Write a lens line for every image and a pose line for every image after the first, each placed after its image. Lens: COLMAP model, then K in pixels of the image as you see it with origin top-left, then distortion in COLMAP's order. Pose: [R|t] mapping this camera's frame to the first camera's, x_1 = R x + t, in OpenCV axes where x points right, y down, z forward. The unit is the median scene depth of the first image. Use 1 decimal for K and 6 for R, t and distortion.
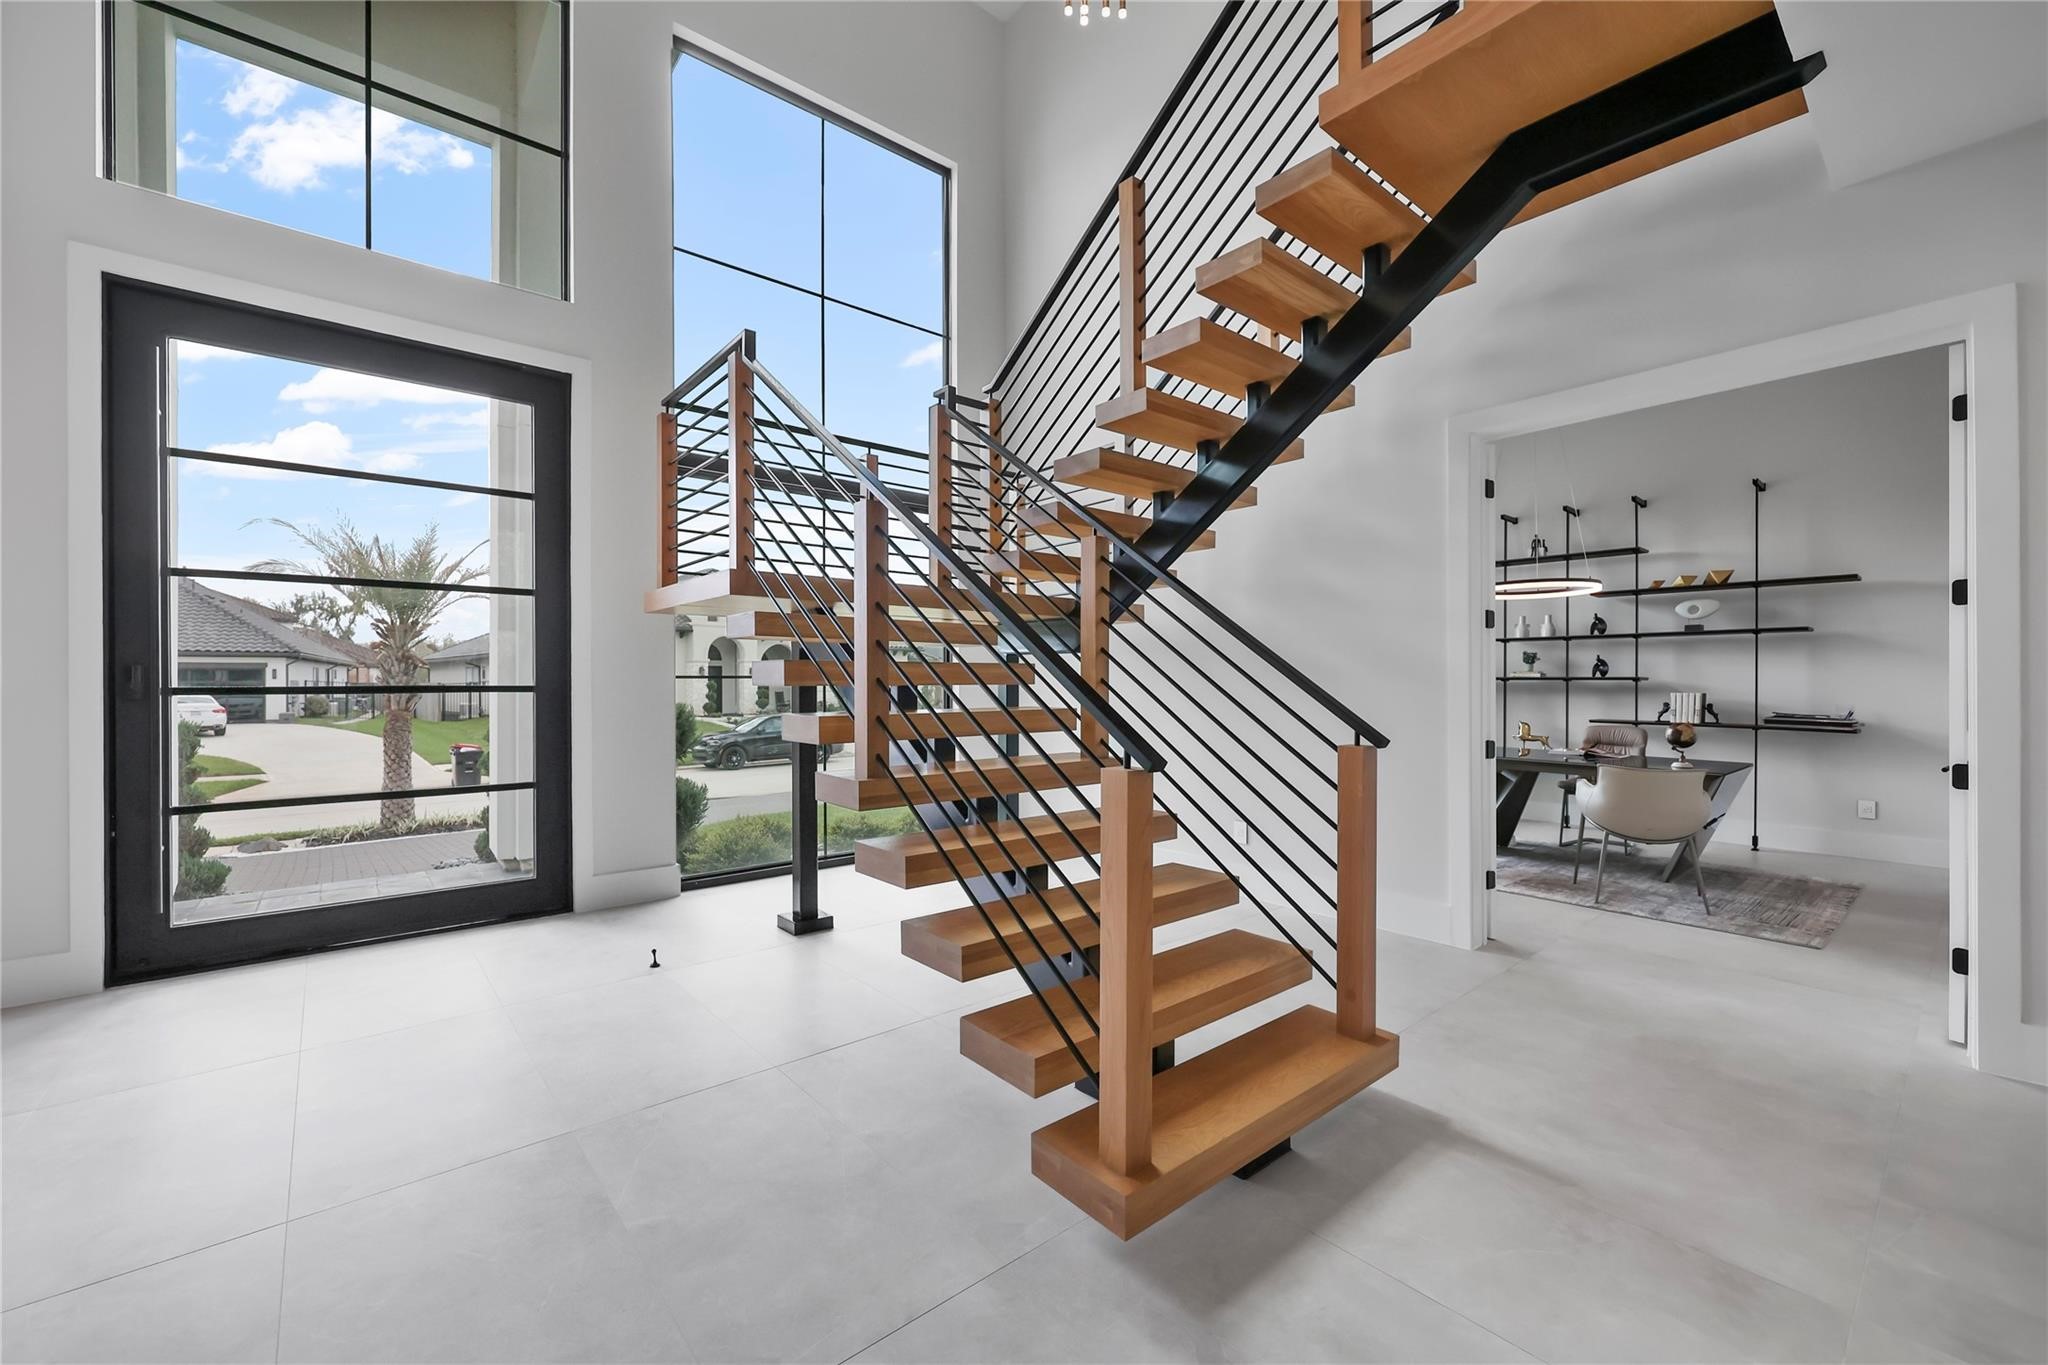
lens RADIAL K [[821.3, 0, 1019.1], [0, 821.3, 684.4], [0, 0, 1]] dist [0.000384, 0.000023]
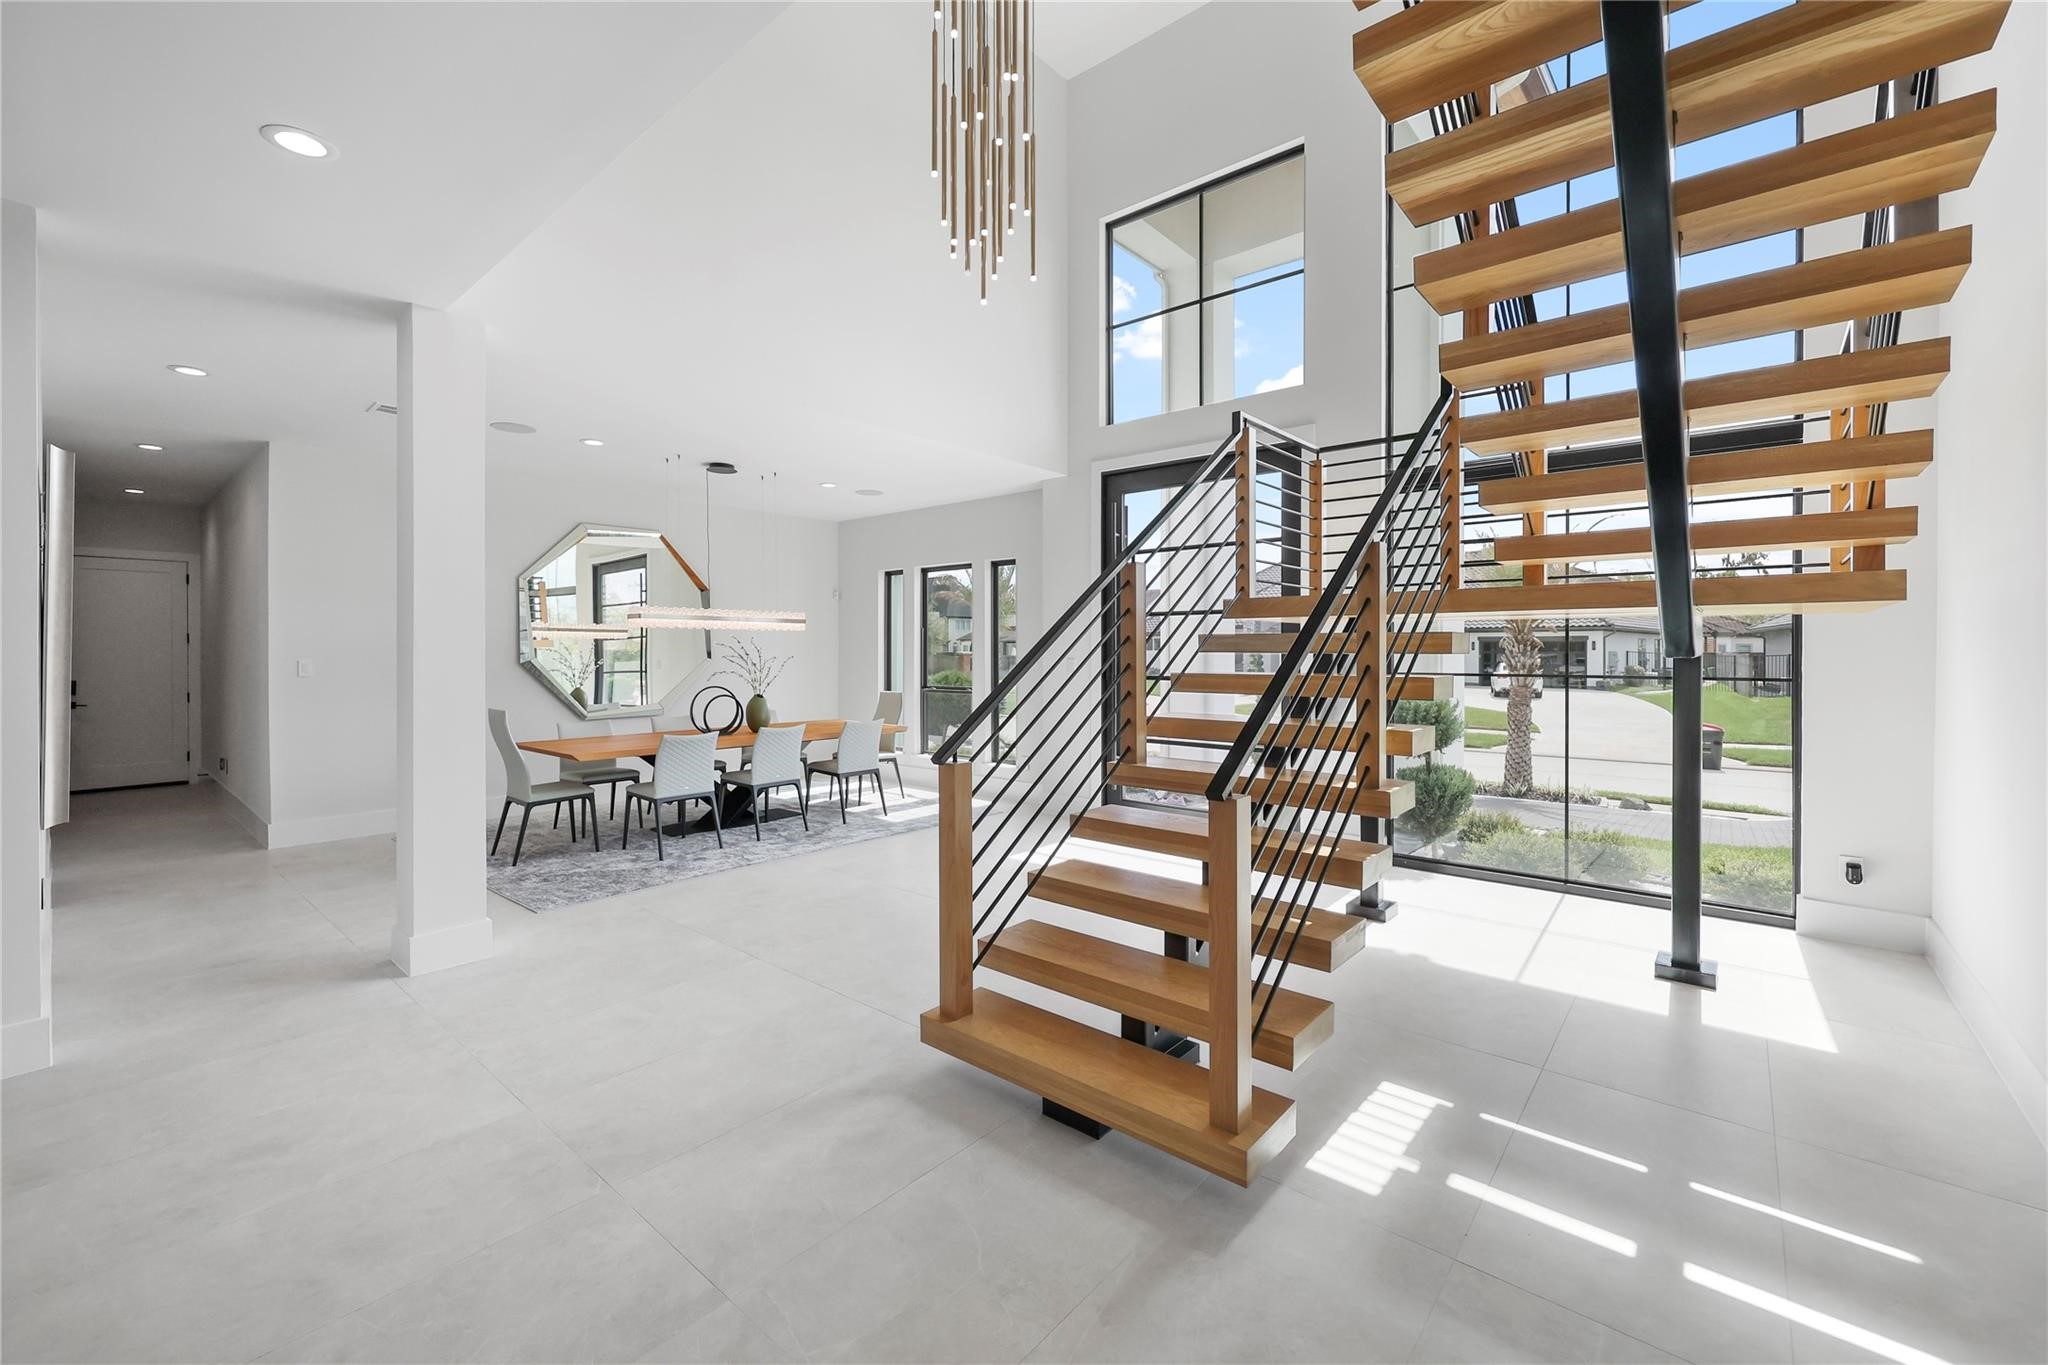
lens RADIAL K [[824.8, 0, 1025.0], [0, 824.8, 655.3], [0, 0, 1]] dist [-0.000007, -0.000007]
pose [[0.151313, 0.005182, -0.988472, 0.443605], [-0.000999, 0.999987, 0.005089, -0.023750], [0.988485, 0.000218, 0.151316, 0.235435]]
